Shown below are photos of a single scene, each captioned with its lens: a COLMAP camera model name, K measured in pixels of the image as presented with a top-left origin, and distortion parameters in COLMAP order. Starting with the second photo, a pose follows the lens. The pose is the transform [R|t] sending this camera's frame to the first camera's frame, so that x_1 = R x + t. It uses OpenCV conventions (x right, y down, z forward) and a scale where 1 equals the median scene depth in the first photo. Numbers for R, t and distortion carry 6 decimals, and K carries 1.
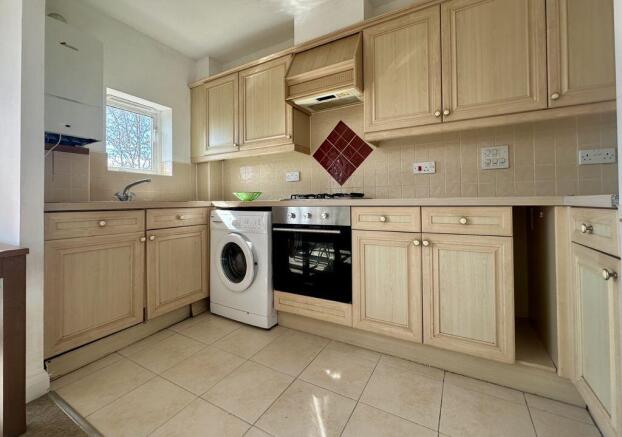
lens RADIAL K [[263.6, 0, 311.8], [0, 263.6, 196.5], [0, 0, 1]] dist [-0.000883, -0.000075]
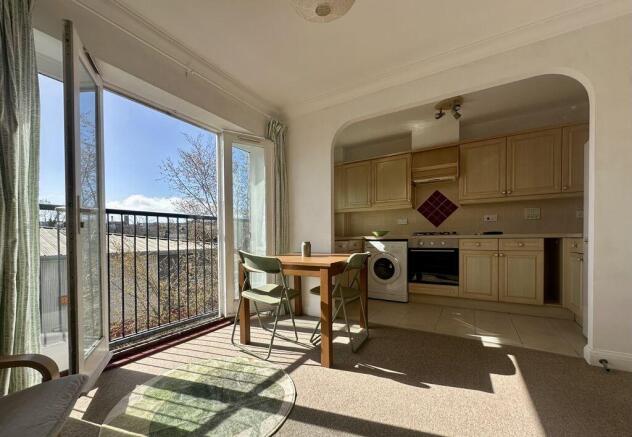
lens RADIAL K [[264.2, 0, 302.0], [0, 264.2, 240.4], [0, 0, 1]] dist [0.001861, 0.000312]
pose [[0.998544, 0.003451, -0.053831, -0.830268], [-0.002228, 0.999739, 0.022755, 0.006842], [0.053896, -0.022602, 0.998291, -0.963549]]
